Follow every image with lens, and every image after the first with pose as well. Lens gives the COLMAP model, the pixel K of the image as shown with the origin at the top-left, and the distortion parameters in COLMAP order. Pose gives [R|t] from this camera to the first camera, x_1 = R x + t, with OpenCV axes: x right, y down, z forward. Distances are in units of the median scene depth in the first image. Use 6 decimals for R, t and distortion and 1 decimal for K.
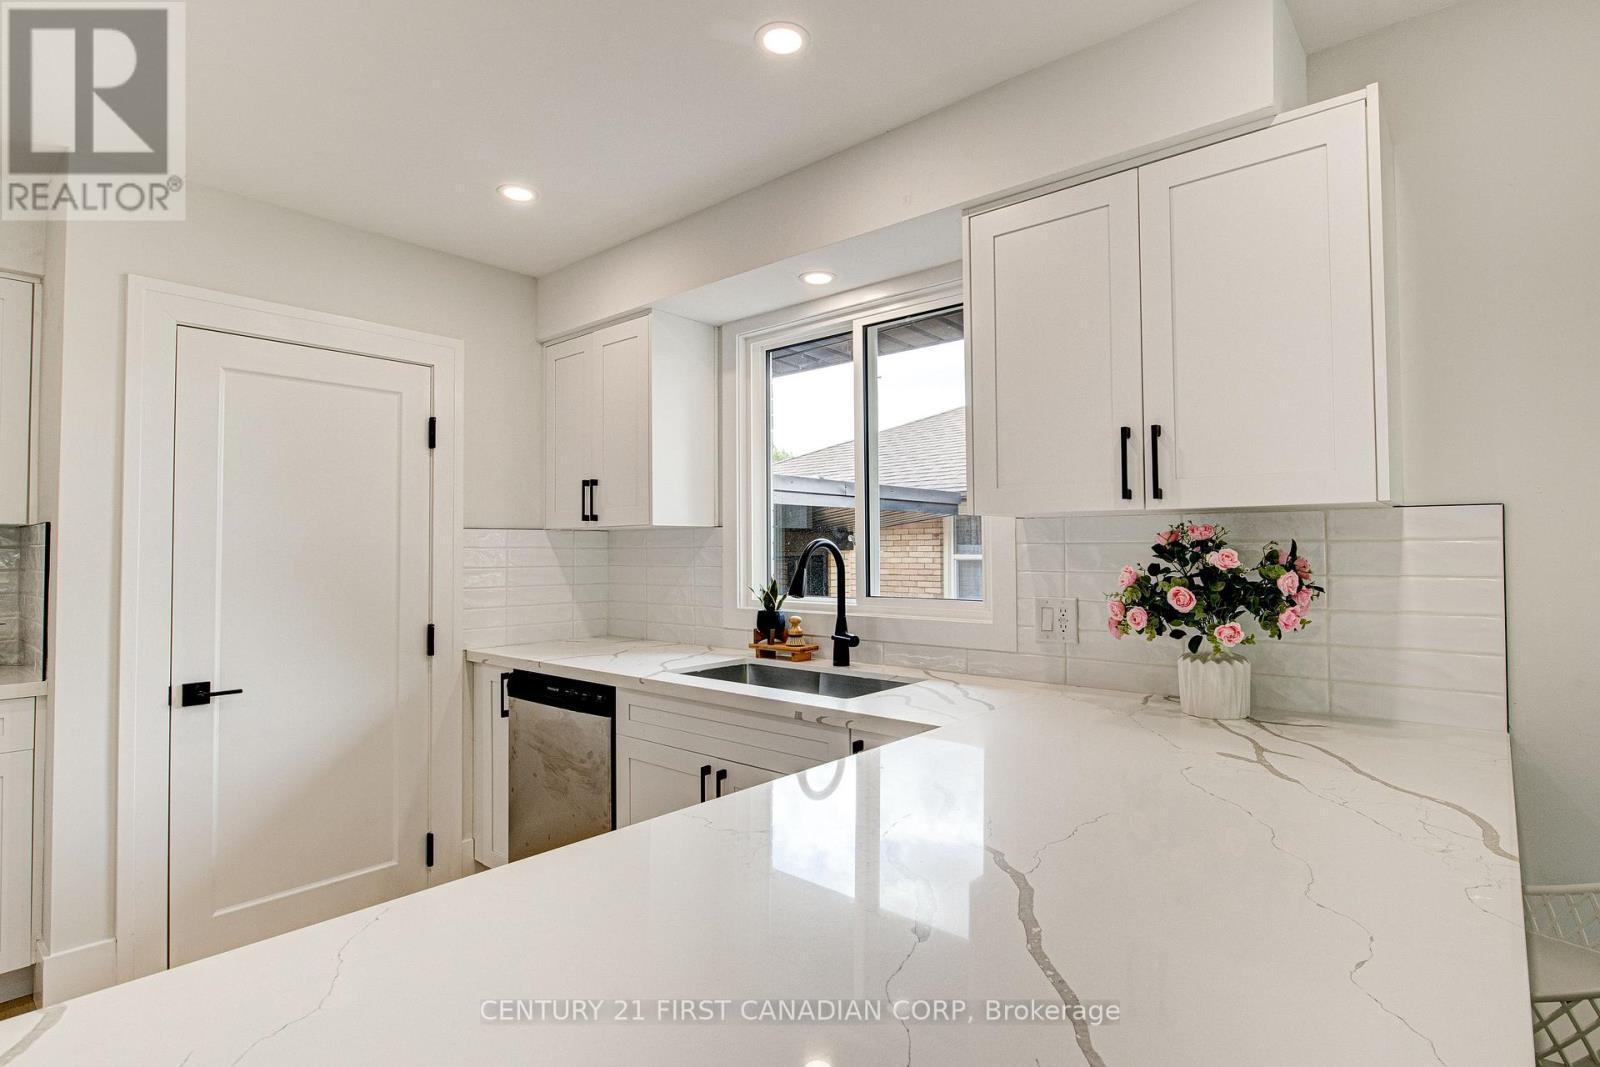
lens RADIAL K [[796.7, 0, 809.9], [0, 796.7, 526.3], [0, 0, 1]] dist [-0.008985, -0.000164]
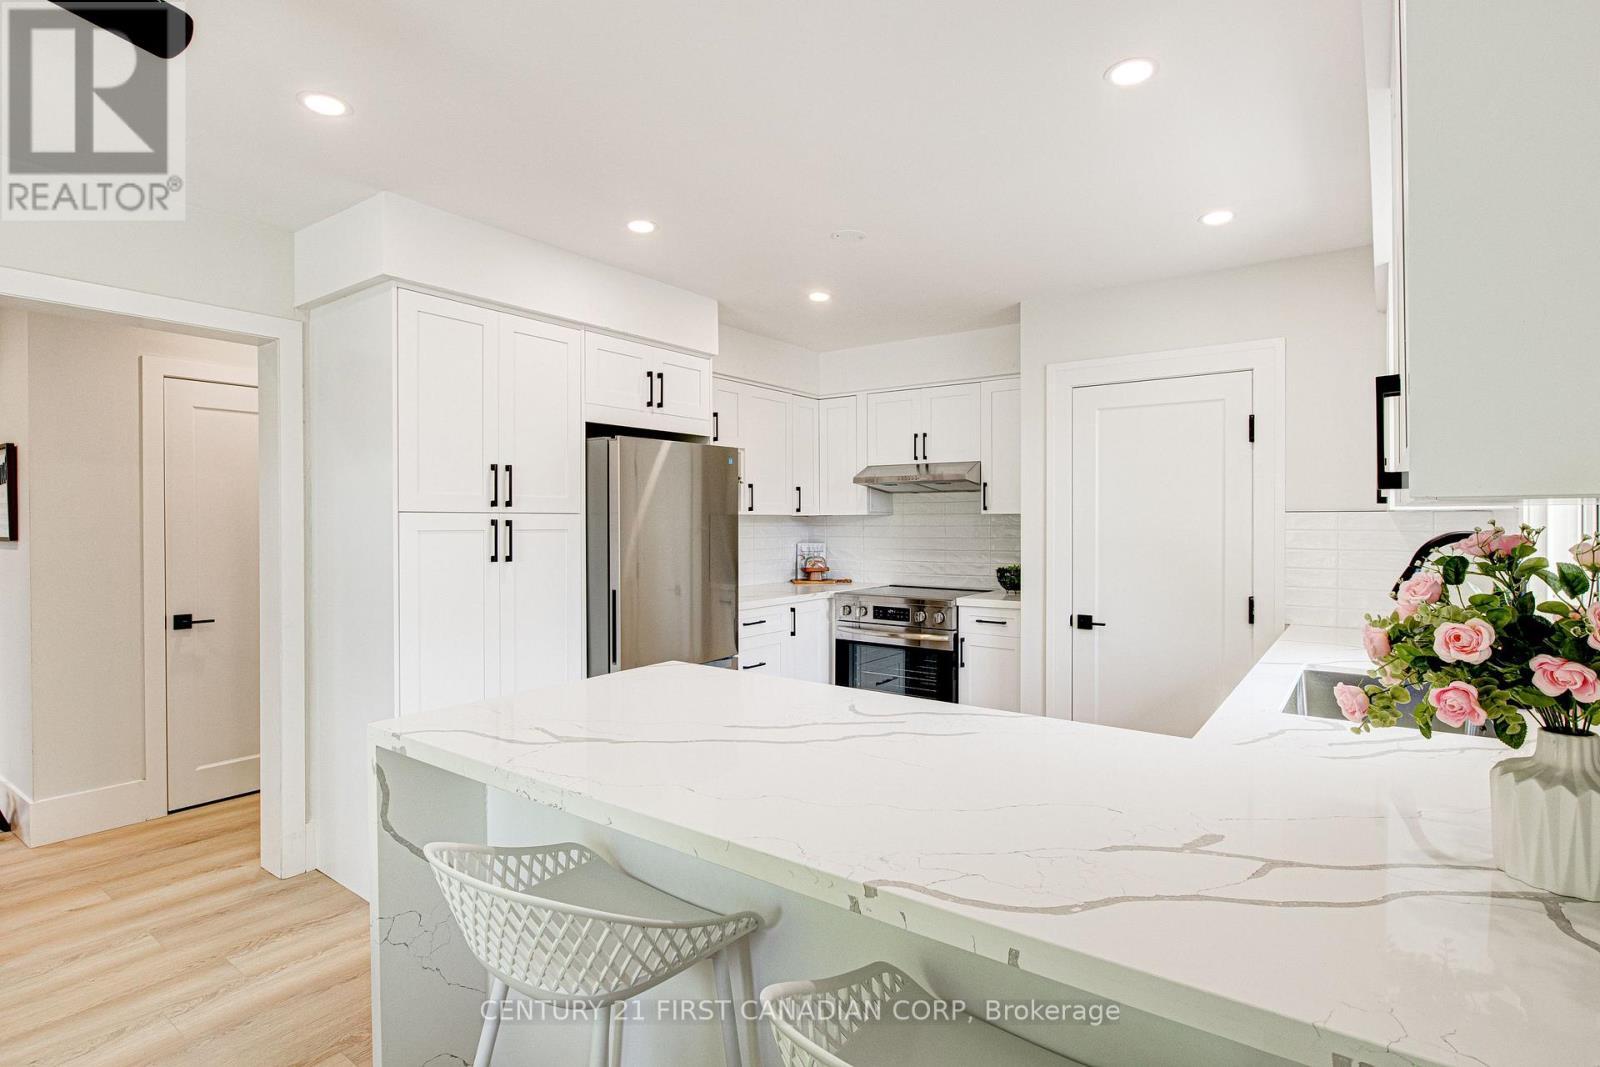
lens RADIAL K [[793.3, 0, 807.2], [0, 793.3, 526.2], [0, 0, 1]] dist [-0.009767, -0.000892]
pose [[0.079398, 0.013630, -0.996750, 0.718595], [0.031898, 0.999360, 0.016207, -0.020003], [0.996333, -0.033081, 0.078912, 0.326390]]
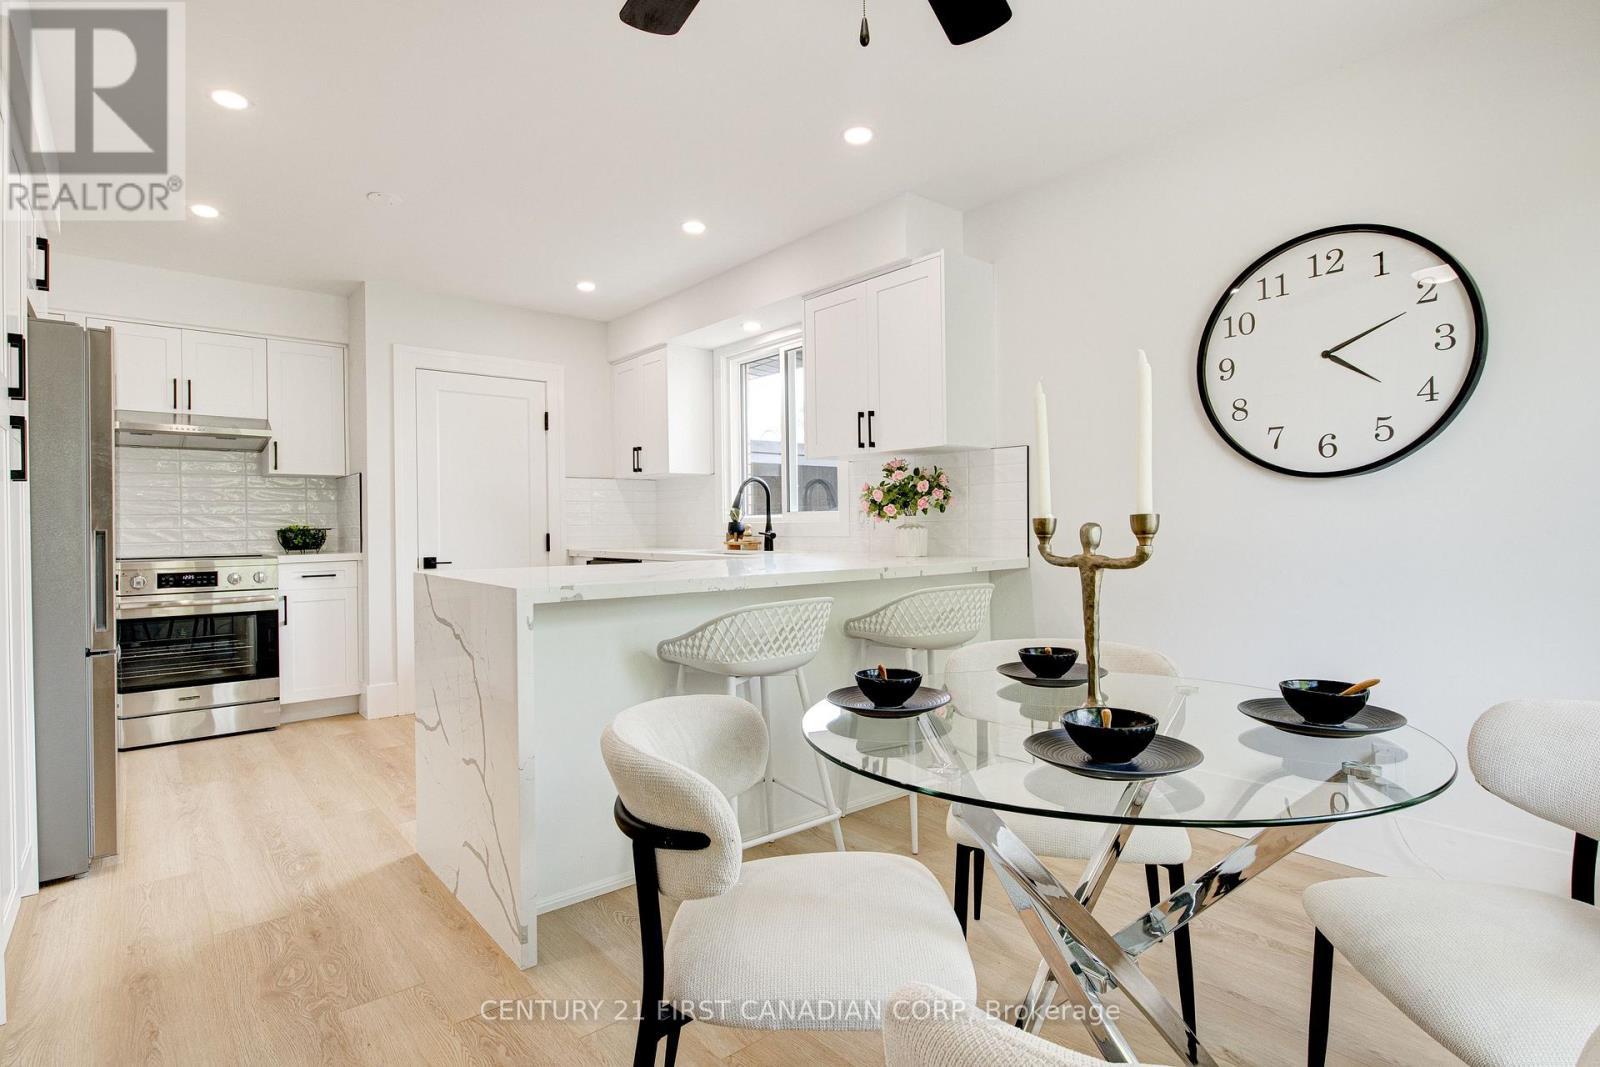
lens RADIAL K [[793.3, 0, 807.2], [0, 793.3, 526.2], [0, 0, 1]] dist [-0.009767, -0.000892]
pose [[0.987642, -0.004668, -0.156660, 0.406916], [0.010102, 0.999374, 0.033911, 0.066089], [0.156403, -0.035074, 0.987070, -0.711060]]
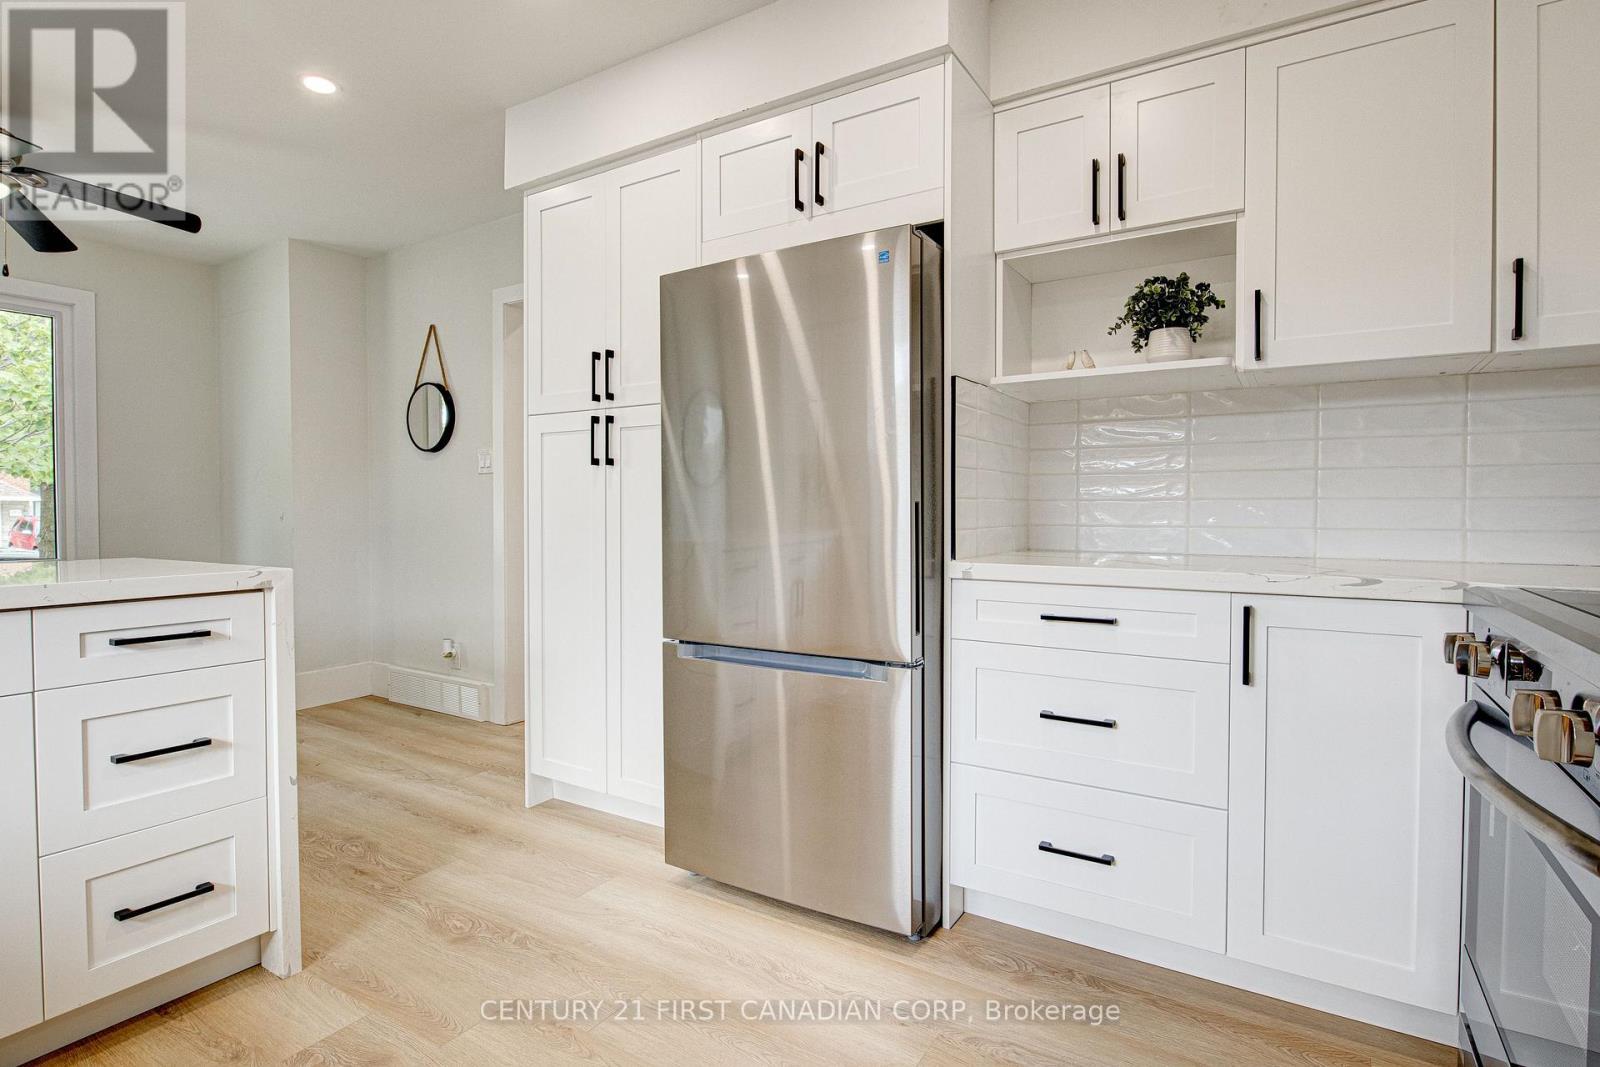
lens RADIAL K [[793.3, 0, 807.2], [0, 793.3, 526.2], [0, 0, 1]] dist [-0.009767, -0.000892]
pose [[-0.988688, 0.009051, -0.149710, -0.624371], [0.010478, 0.999907, -0.008744, 0.129603], [0.149617, -0.010214, -0.988691, 1.014608]]
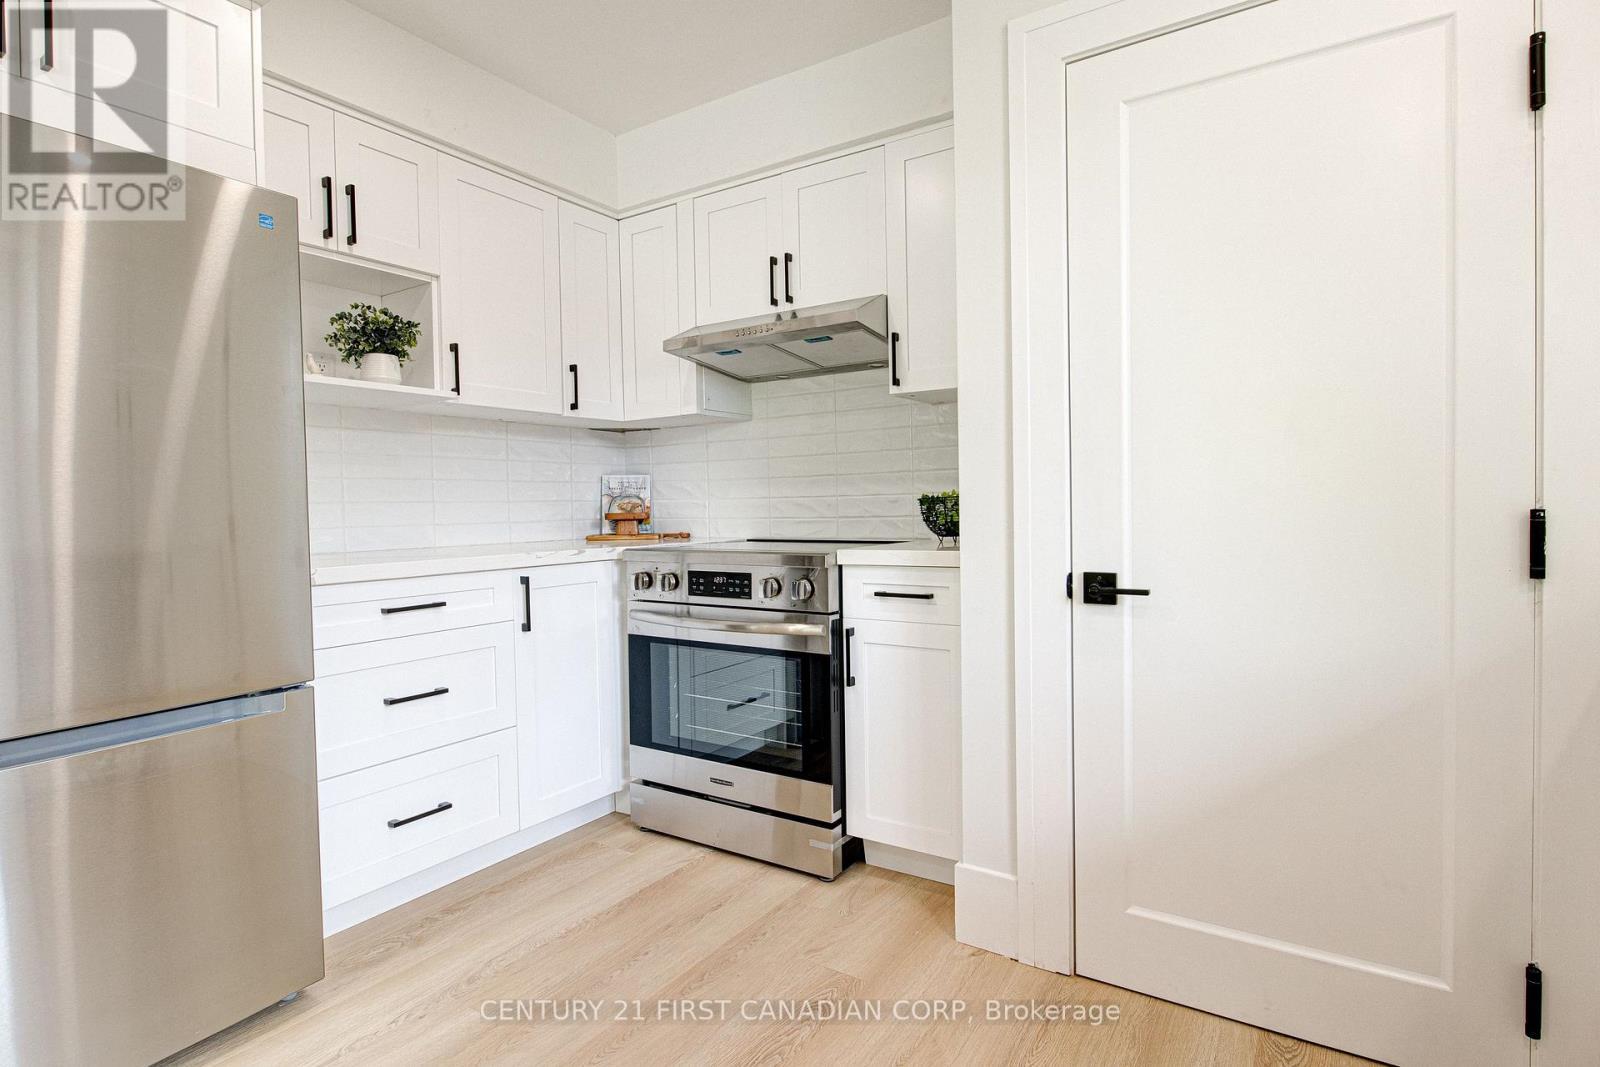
lens RADIAL K [[805.6, 0, 811.4], [0, 805.6, 526.1], [0, 0, 1]] dist [-0.008608, -0.000786]
pose [[0.136037, 0.030476, -0.990235, -0.105908], [0.046973, 0.998204, 0.037175, 0.115307], [0.989590, -0.051571, 0.134361, 0.637269]]
